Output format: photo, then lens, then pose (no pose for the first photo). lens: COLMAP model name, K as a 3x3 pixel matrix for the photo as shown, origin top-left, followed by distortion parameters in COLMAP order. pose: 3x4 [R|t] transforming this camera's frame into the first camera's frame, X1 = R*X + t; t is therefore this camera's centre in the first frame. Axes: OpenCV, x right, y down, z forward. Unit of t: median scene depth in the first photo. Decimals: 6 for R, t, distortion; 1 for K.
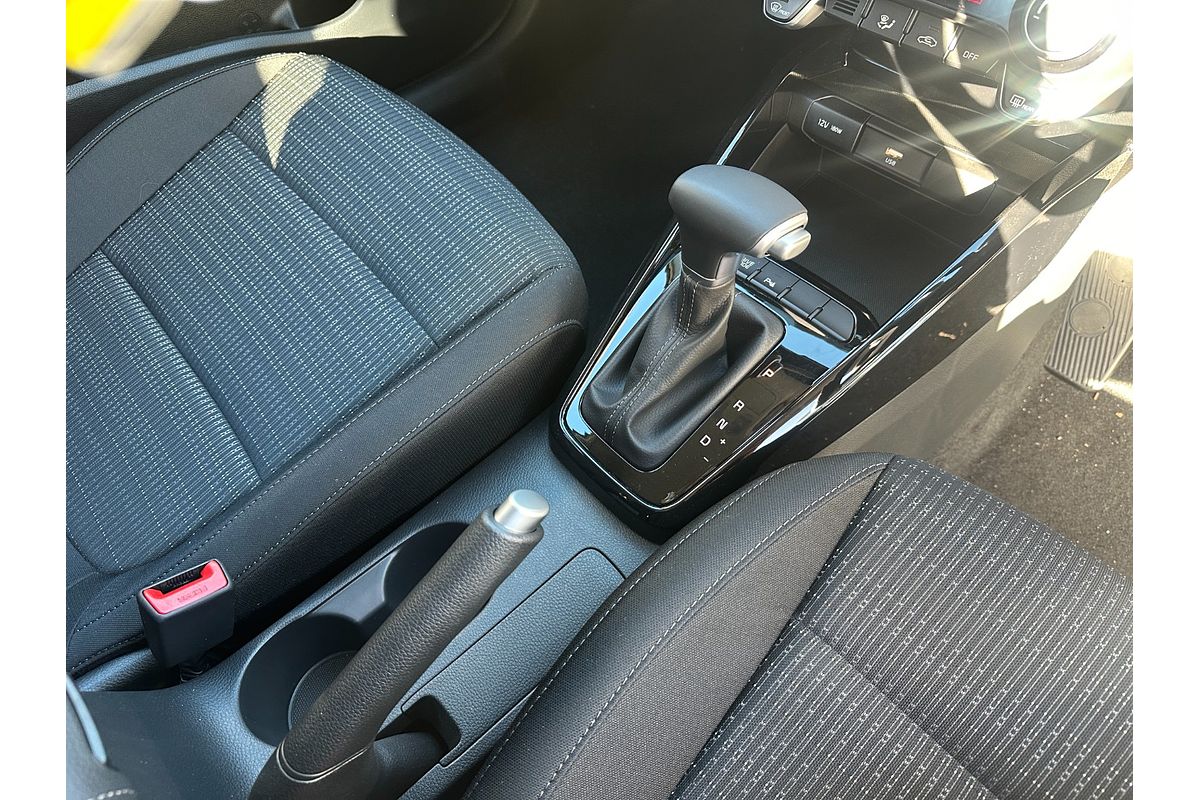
lens RADIAL K [[806.9, 0, 583.1], [0, 806.9, 384.1], [0, 0, 1]] dist [0.079363, -0.132742]
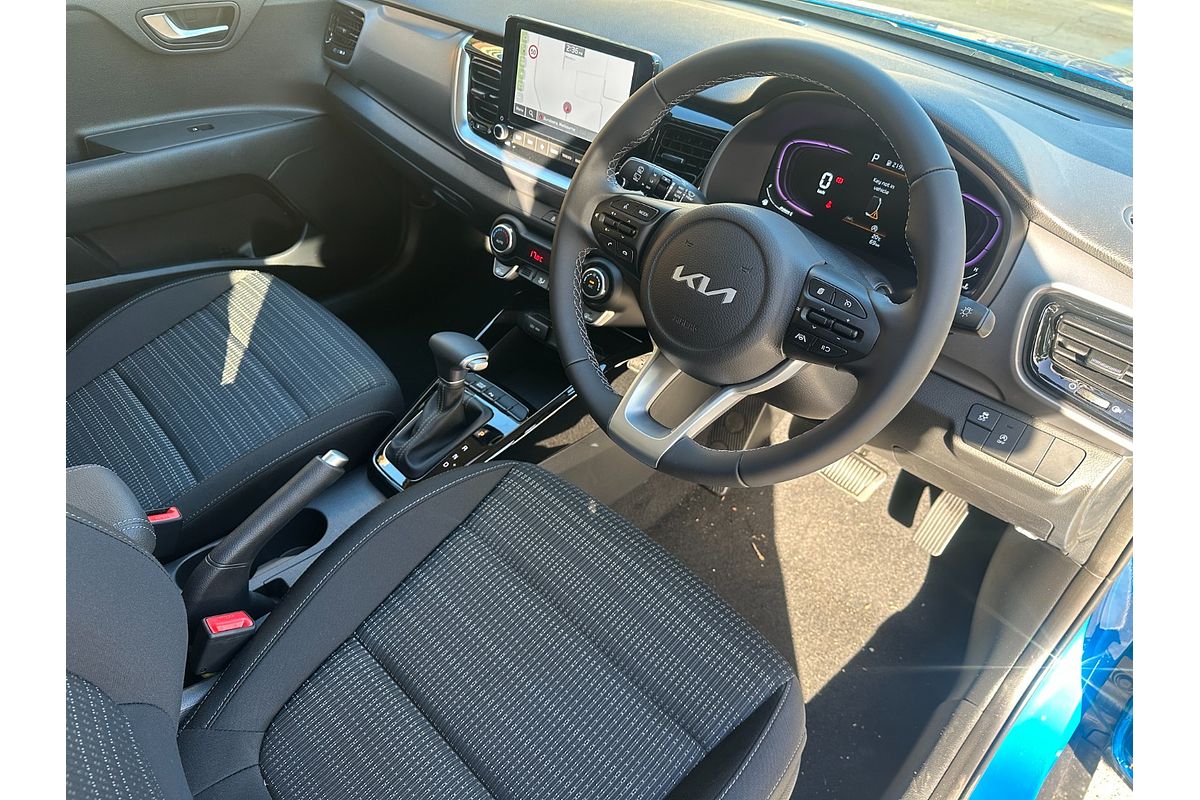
lens RADIAL K [[815.4, 0, 665.3], [0, 815.4, 401.7], [0, 0, 1]] dist [-0.007171, -0.003229]
pose [[0.982094, 0.062775, 0.177625, 0.272036], [-0.013254, 0.963538, -0.267242, 0.389124], [-0.187925, 0.260103, 0.947117, -0.907608]]
